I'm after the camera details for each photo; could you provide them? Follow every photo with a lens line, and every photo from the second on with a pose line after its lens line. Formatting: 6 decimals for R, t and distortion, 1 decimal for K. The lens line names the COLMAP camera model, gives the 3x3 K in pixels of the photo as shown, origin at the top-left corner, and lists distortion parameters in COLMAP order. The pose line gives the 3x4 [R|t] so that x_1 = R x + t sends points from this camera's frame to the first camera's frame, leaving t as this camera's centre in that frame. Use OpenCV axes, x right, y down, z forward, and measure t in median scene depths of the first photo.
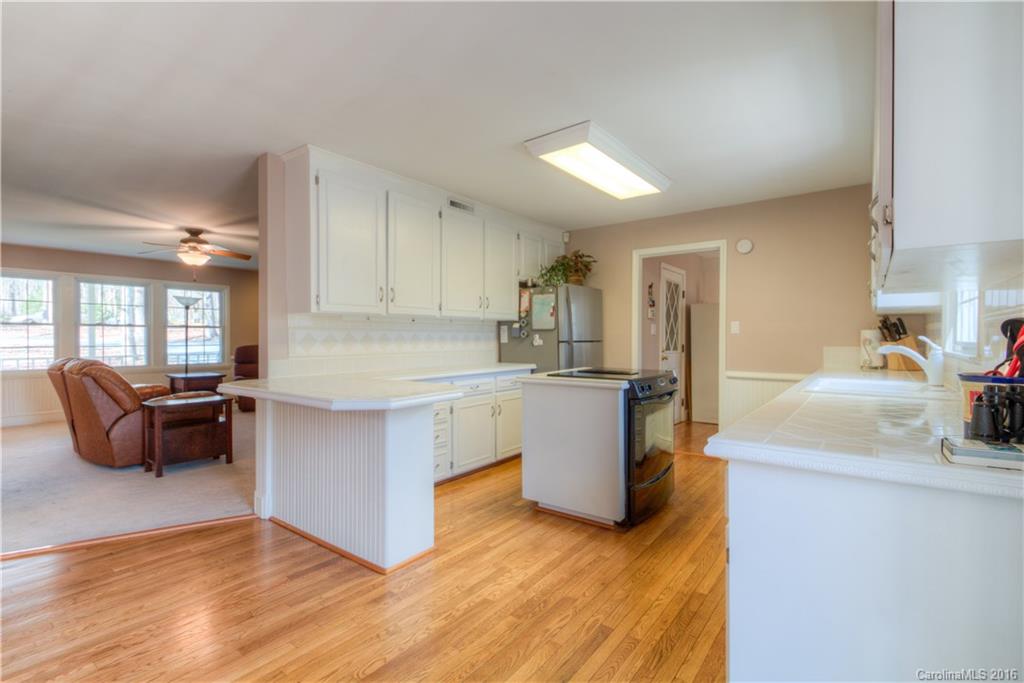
lens RADIAL K [[463.5, 0, 501.4], [0, 463.5, 340.3], [0, 0, 1]] dist [0.015215, 0.000034]
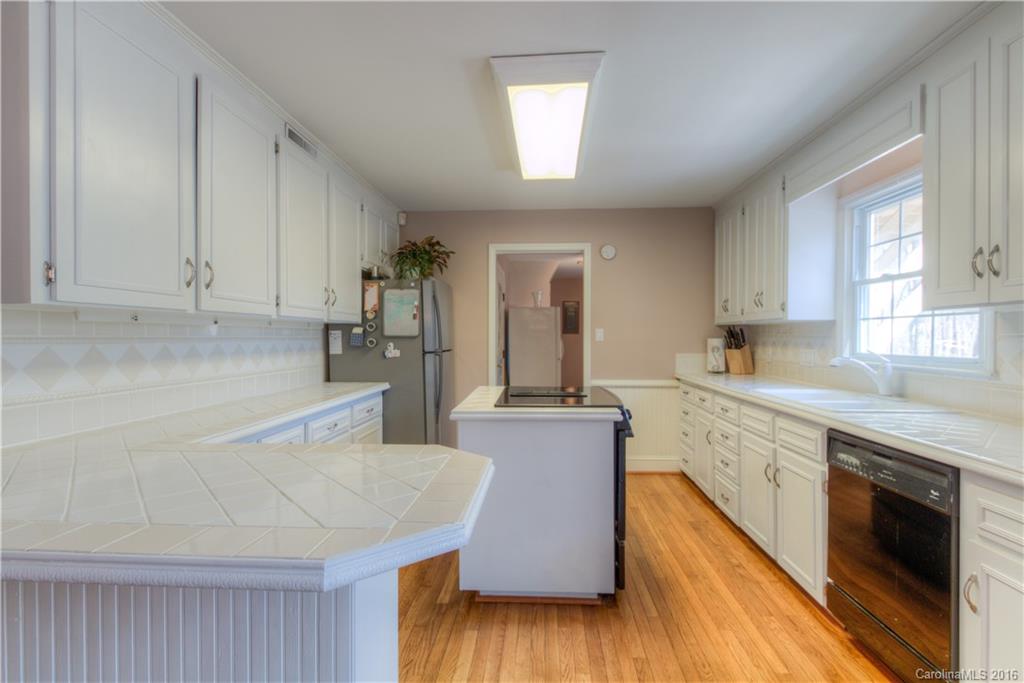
lens RADIAL K [[473.1, 0, 514.2], [0, 473.1, 342.0], [0, 0, 1]] dist [0.004664, 0.000092]
pose [[0.827111, -0.006672, 0.561999, -0.223550], [0.004972, 0.999977, 0.004553, -0.019836], [-0.562017, -0.000972, 0.827125, 0.316091]]
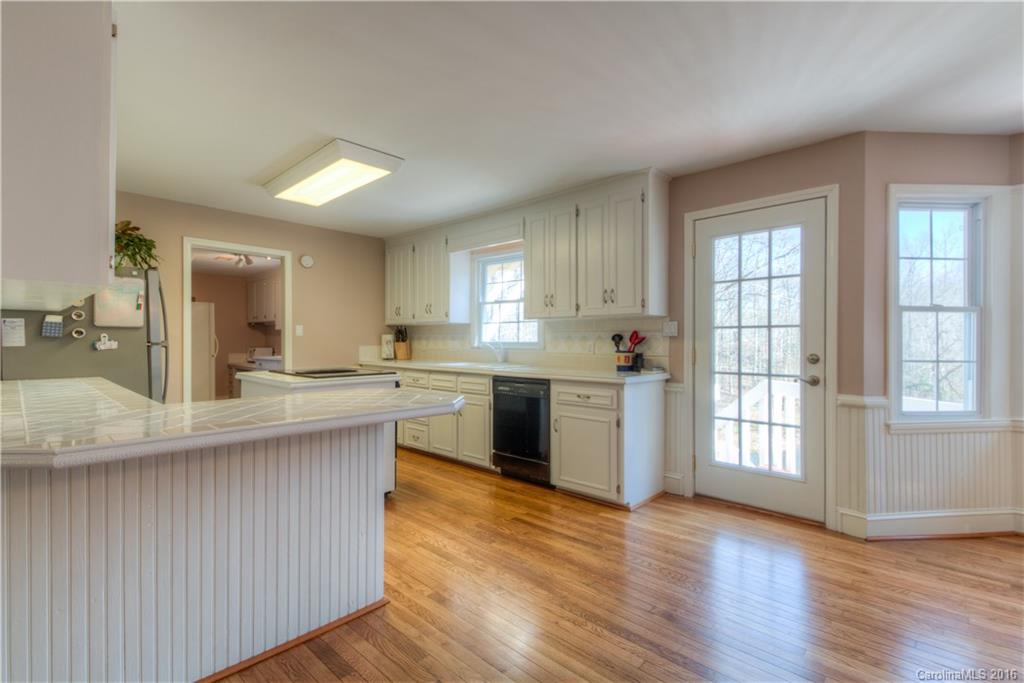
lens RADIAL K [[473.1, 0, 514.2], [0, 473.1, 342.0], [0, 0, 1]] dist [0.004664, 0.000092]
pose [[0.108229, -0.002284, 0.994123, -0.667168], [0.003892, 0.999991, 0.001873, 0.000672], [-0.994118, 0.003666, 0.108237, 0.389151]]
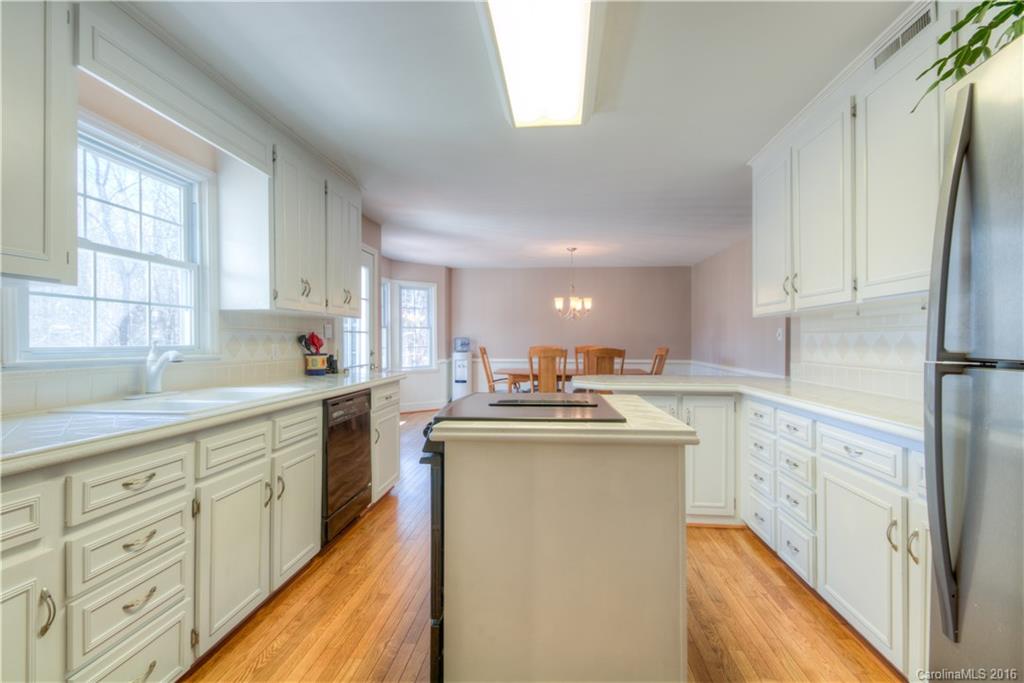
lens RADIAL K [[473.1, 0, 514.2], [0, 473.1, 342.0], [0, 0, 1]] dist [0.004664, 0.000092]
pose [[-0.842095, 0.001652, -0.539327, 0.490377], [-0.004405, 0.999941, 0.009942, -0.009508], [0.539312, 0.010748, -0.842038, 1.249144]]
